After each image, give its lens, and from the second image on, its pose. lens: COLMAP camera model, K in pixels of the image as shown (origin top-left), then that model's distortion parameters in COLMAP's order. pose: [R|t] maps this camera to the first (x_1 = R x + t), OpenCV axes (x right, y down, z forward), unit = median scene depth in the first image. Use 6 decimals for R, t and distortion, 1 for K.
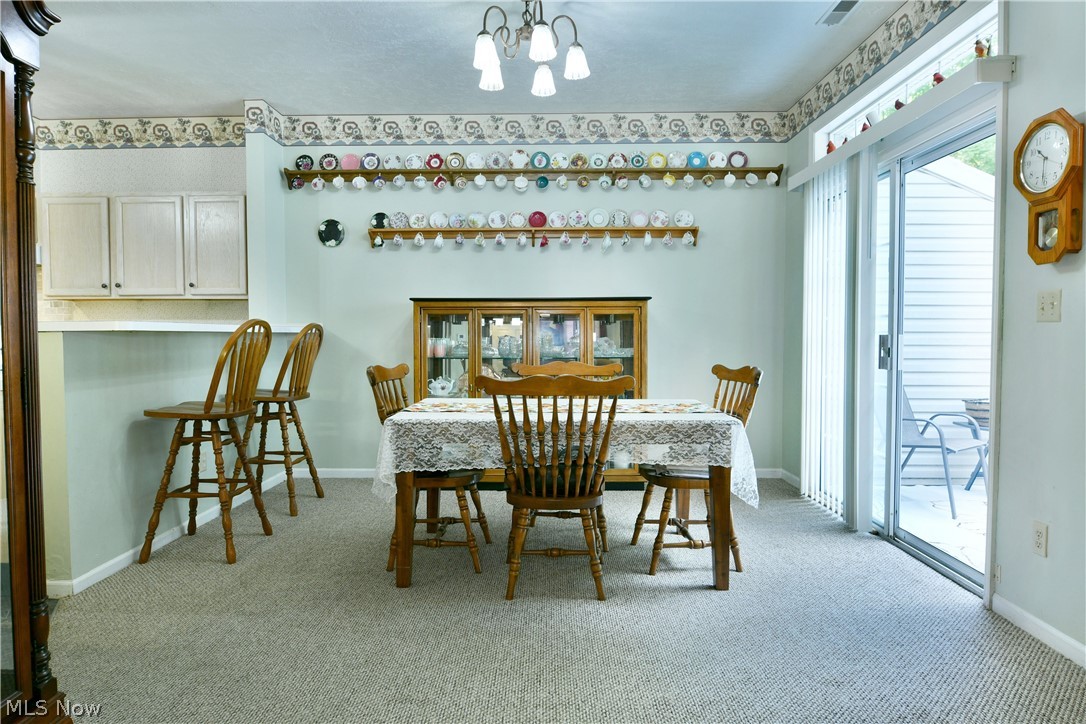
lens RADIAL K [[671.5, 0, 540.9], [0, 671.5, 364.1], [0, 0, 1]] dist [-0.006425, -0.006771]
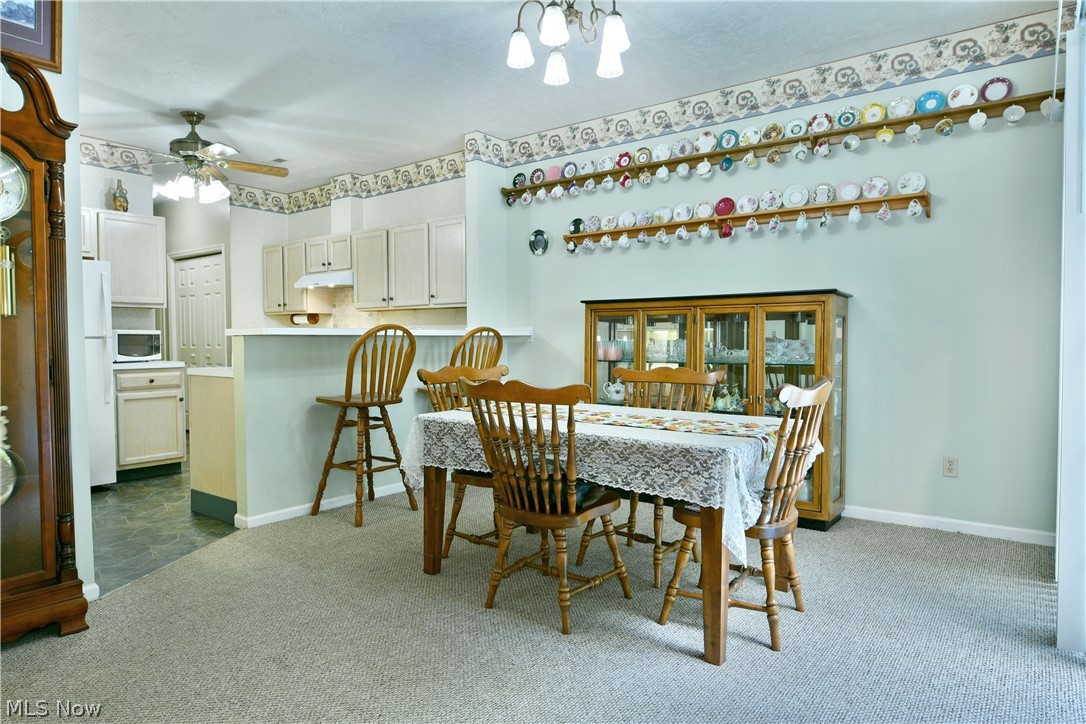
lens RADIAL K [[671.5, 0, 541.6], [0, 671.5, 364.3], [0, 0, 1]] dist [-0.006425, -0.006771]
pose [[0.798060, 0.021966, -0.602178, 0.344317], [-0.023742, 0.999706, 0.005002, -0.006390], [0.602110, 0.010305, 0.798346, 0.150905]]
